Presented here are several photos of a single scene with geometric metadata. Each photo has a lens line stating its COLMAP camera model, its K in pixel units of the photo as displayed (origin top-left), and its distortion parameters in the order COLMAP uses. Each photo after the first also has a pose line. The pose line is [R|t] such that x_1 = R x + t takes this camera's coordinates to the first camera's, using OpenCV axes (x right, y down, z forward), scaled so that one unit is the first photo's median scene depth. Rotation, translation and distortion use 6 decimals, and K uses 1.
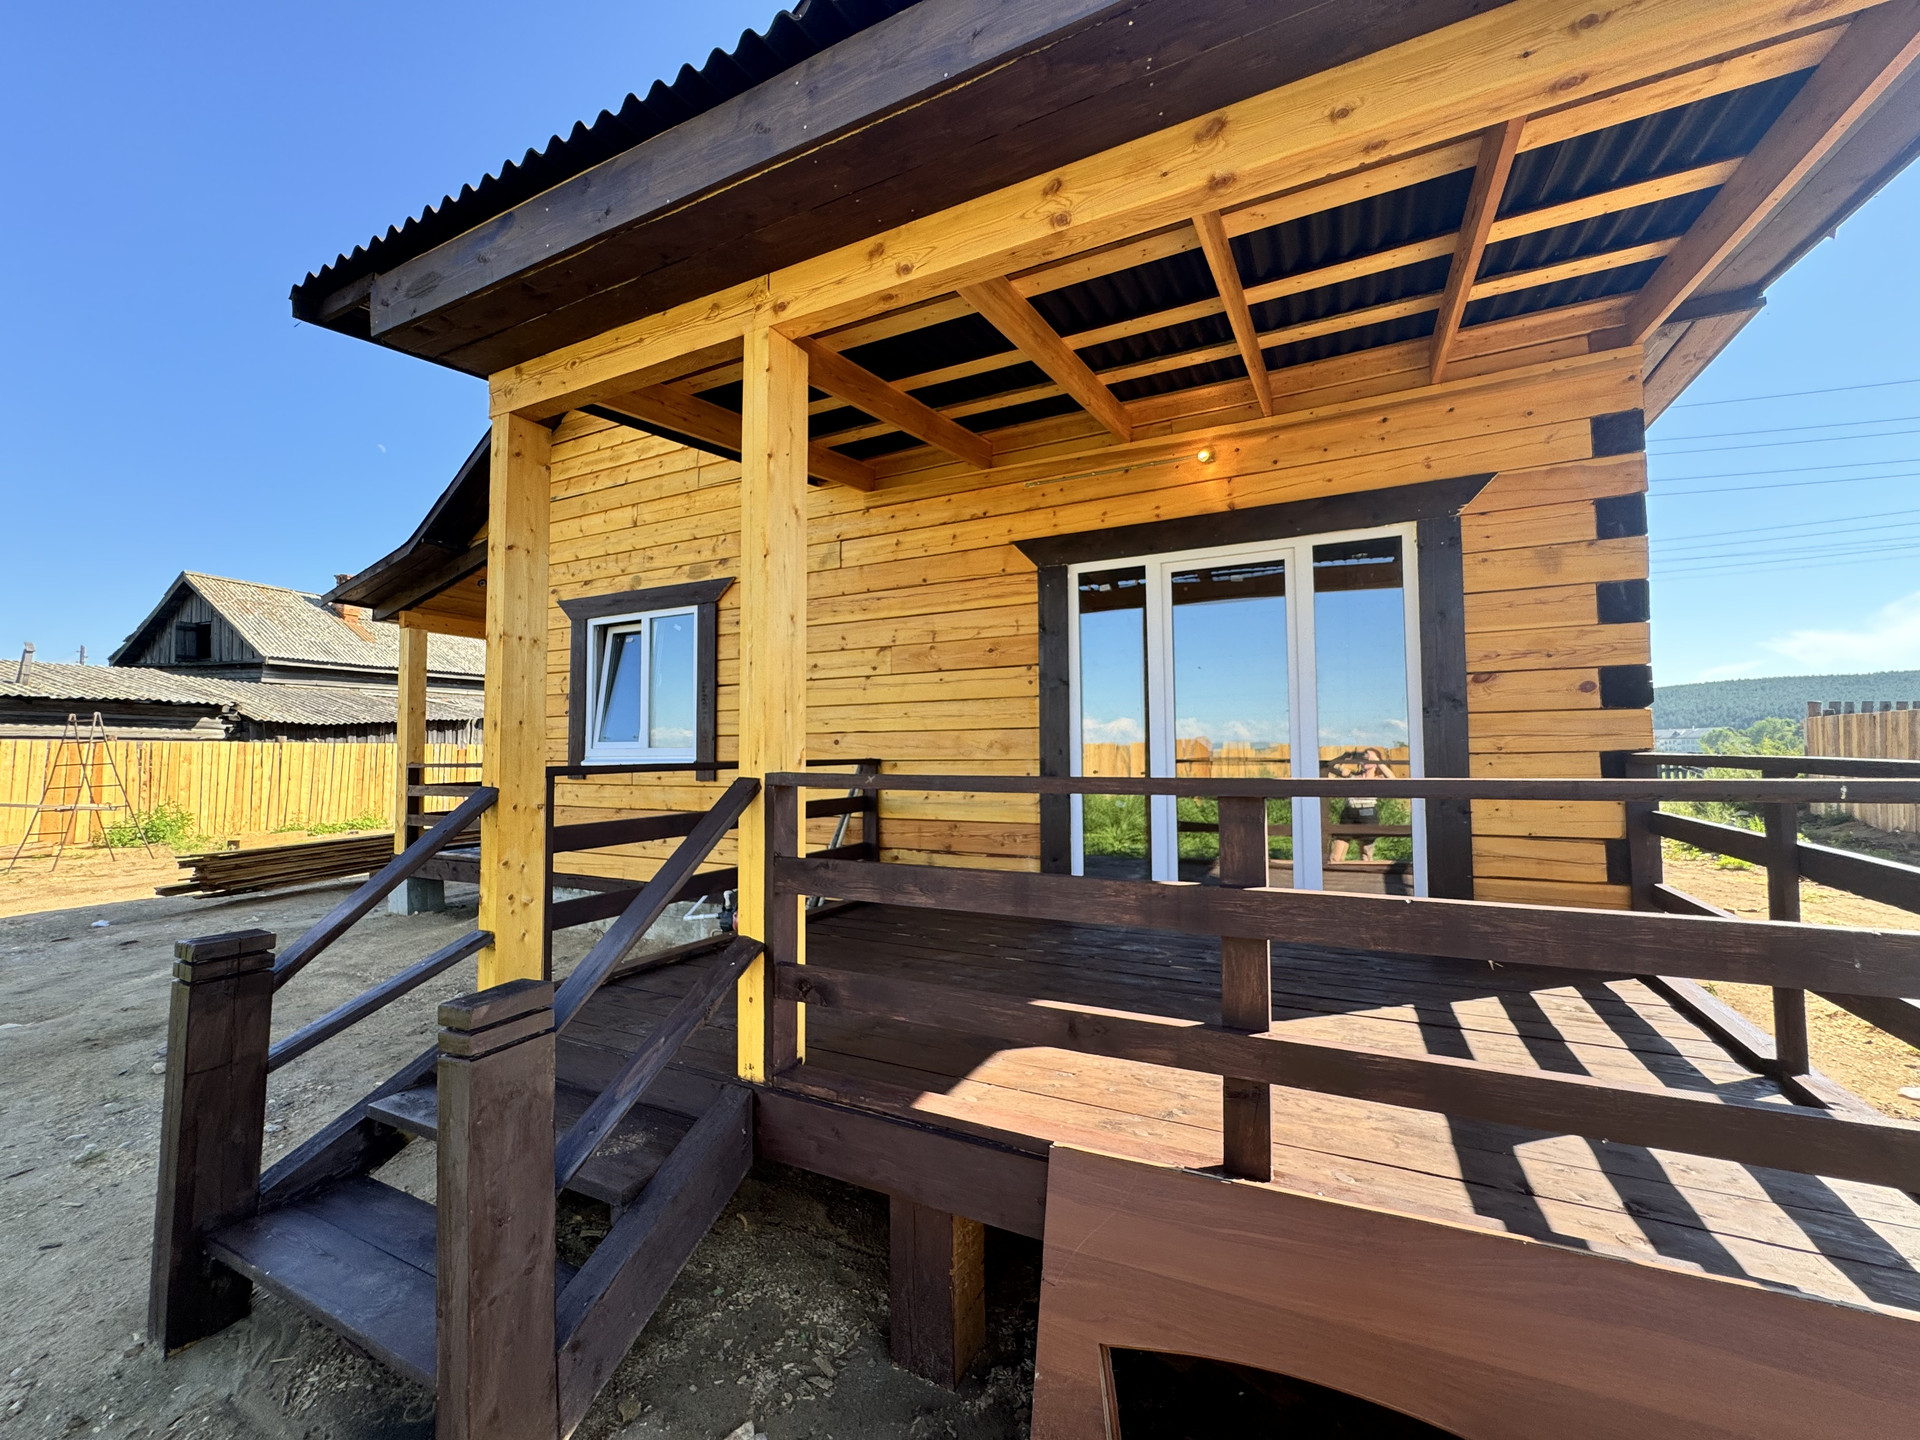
lens RADIAL K [[762.5, 0, 965.7], [0, 762.5, 711.5], [0, 0, 1]] dist [-0.000222, 0.000266]
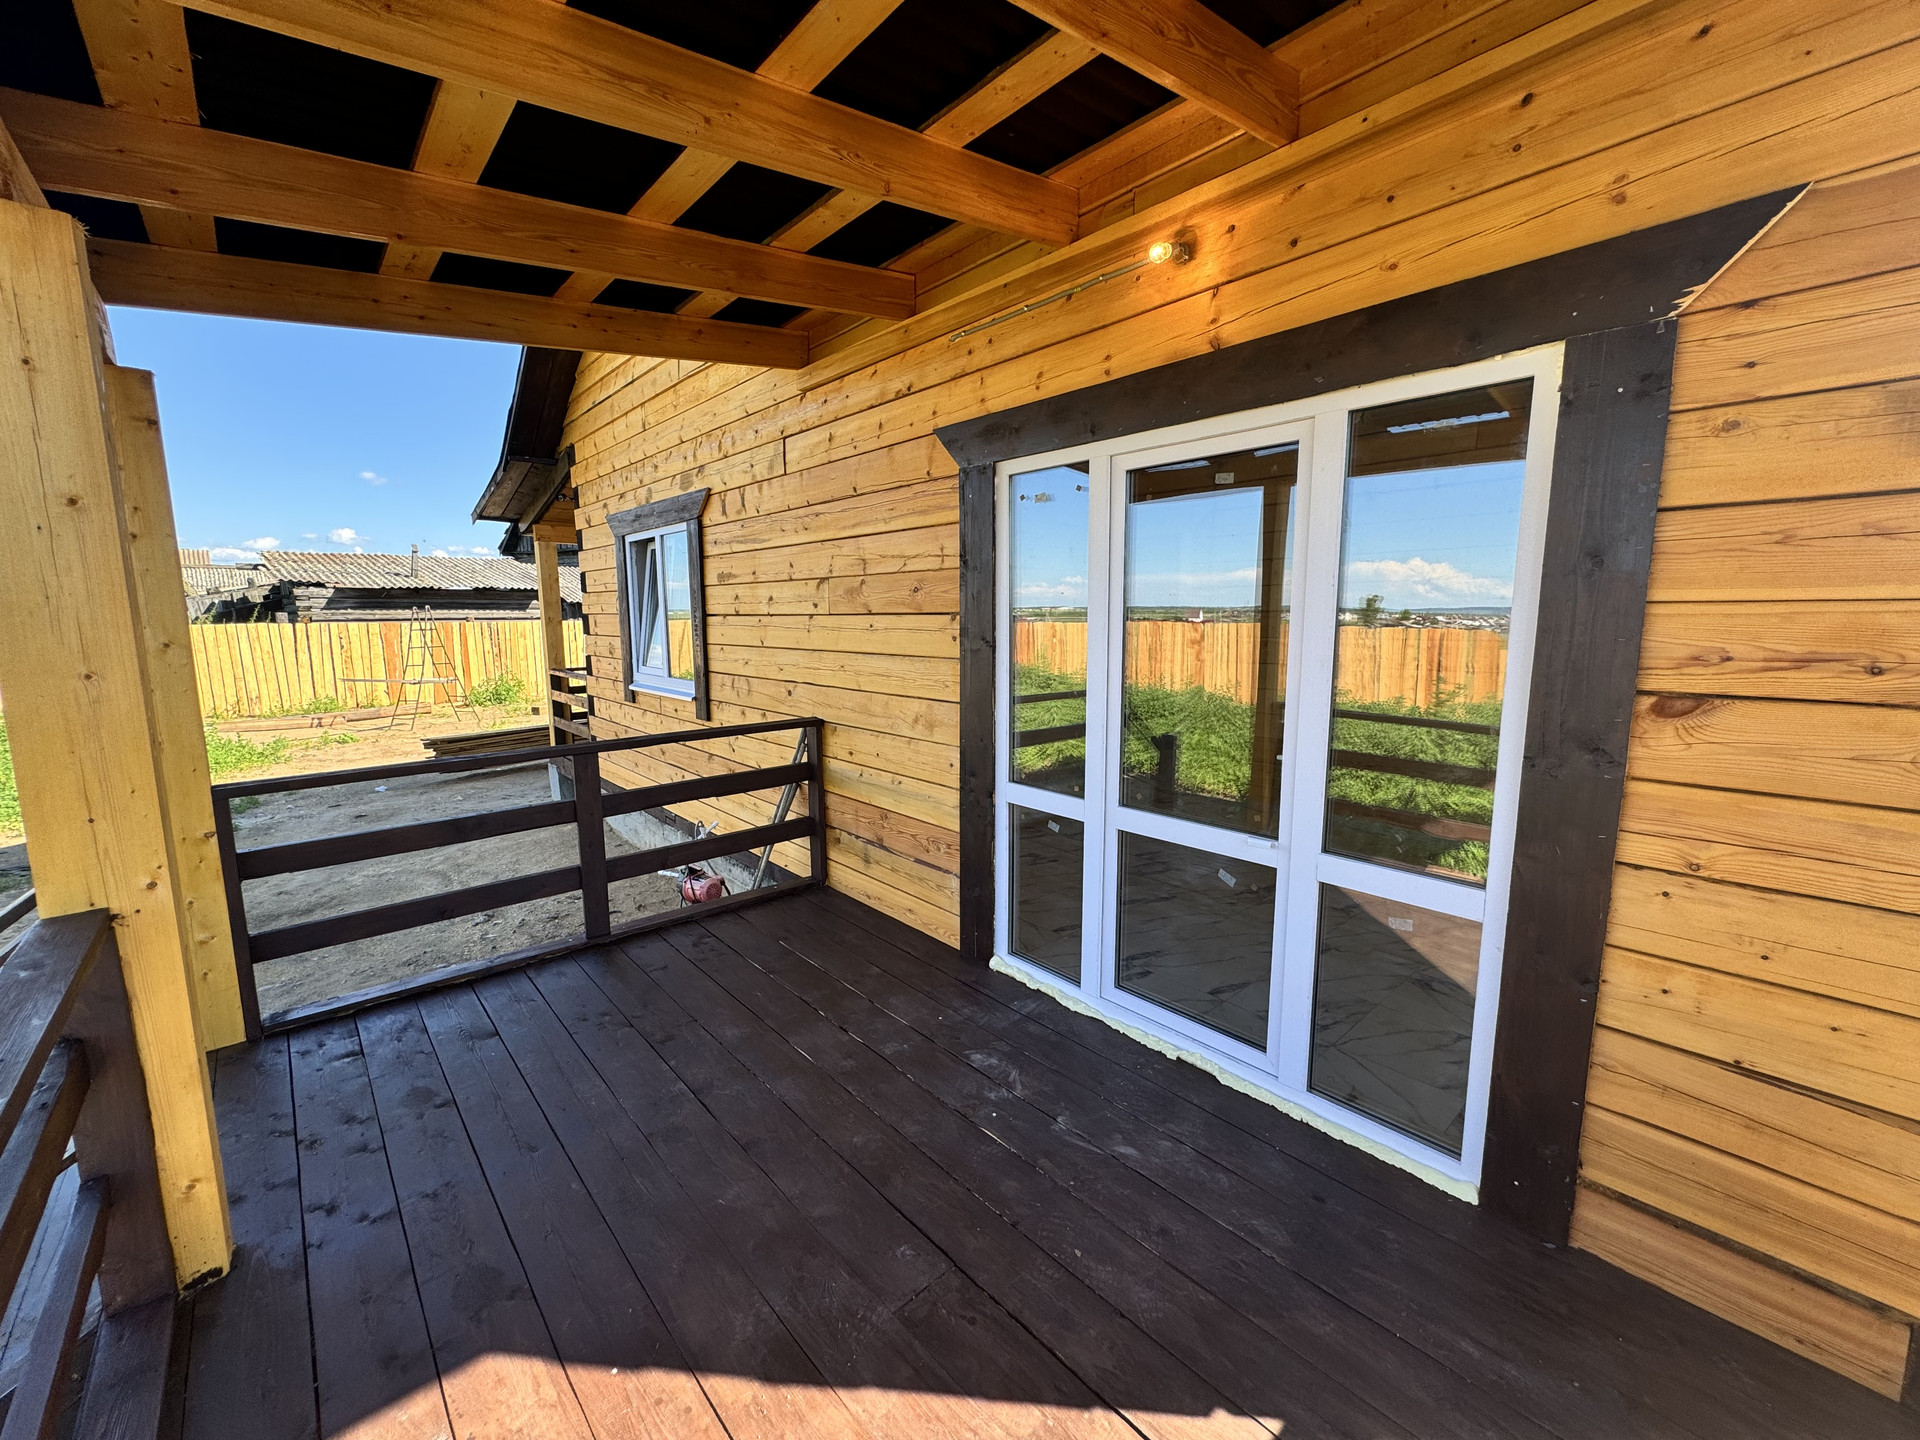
lens RADIAL K [[762.5, 0, 964.7], [0, 762.5, 714.0], [0, 0, 1]] dist [-0.000222, 0.000266]
pose [[0.931254, 0.052055, -0.360634, 0.355499], [0.016946, 0.982484, 0.185573, -0.101420], [0.363977, -0.178926, 0.914060, 0.348588]]
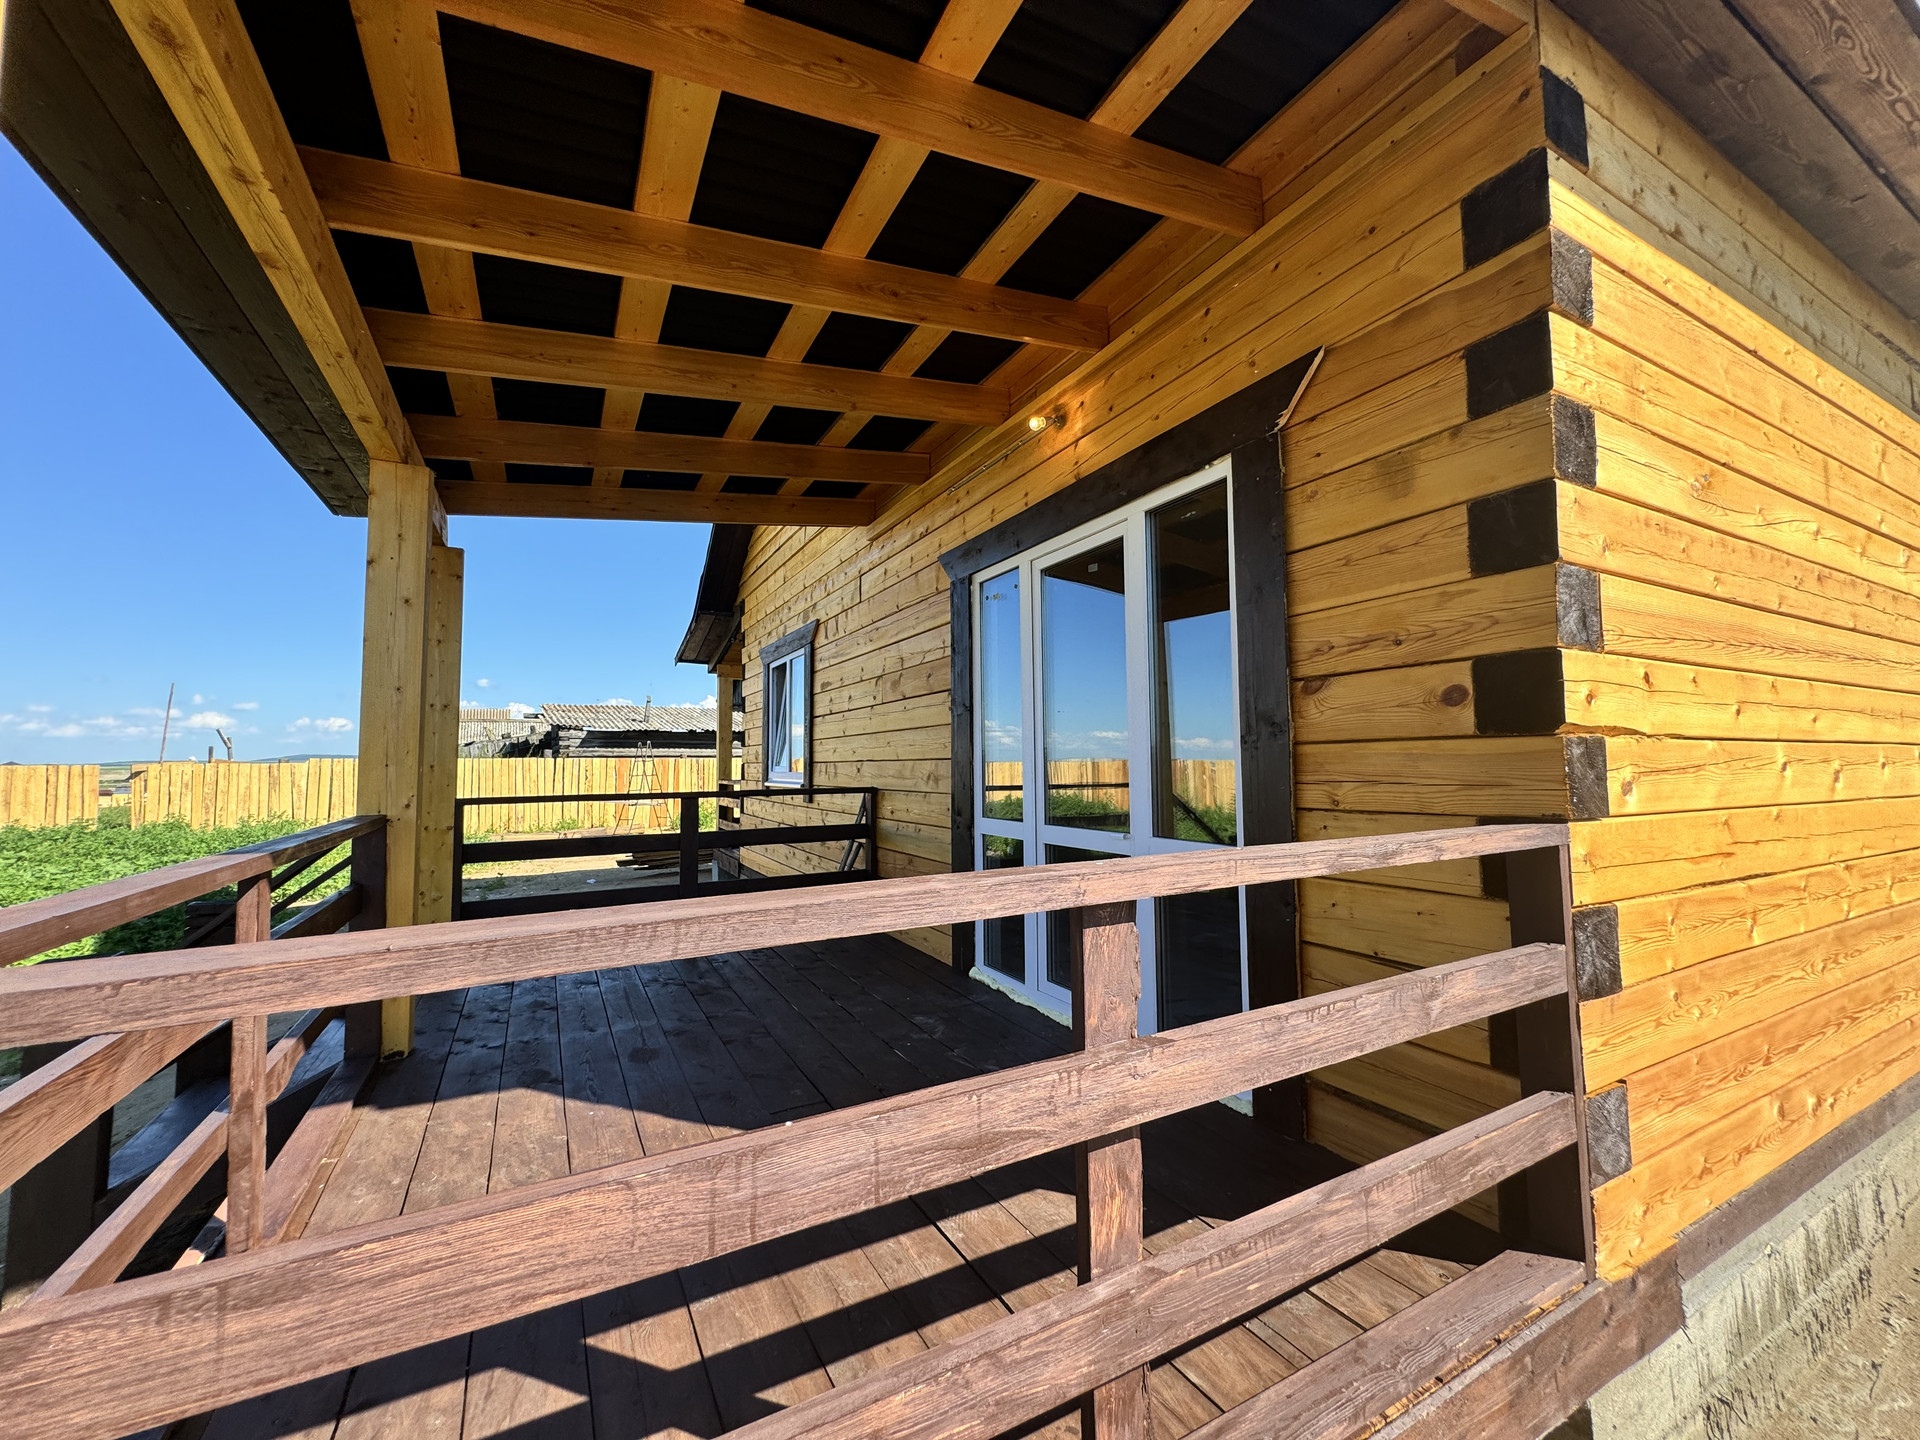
lens RADIAL K [[762.5, 0, 967.0], [0, 762.5, 714.6], [0, 0, 1]] dist [-0.000222, 0.000266]
pose [[0.820756, -0.036036, -0.570142, 0.626931], [0.032820, 0.999335, -0.015916, -0.016133], [0.570336, -0.005649, 0.821392, 0.265178]]
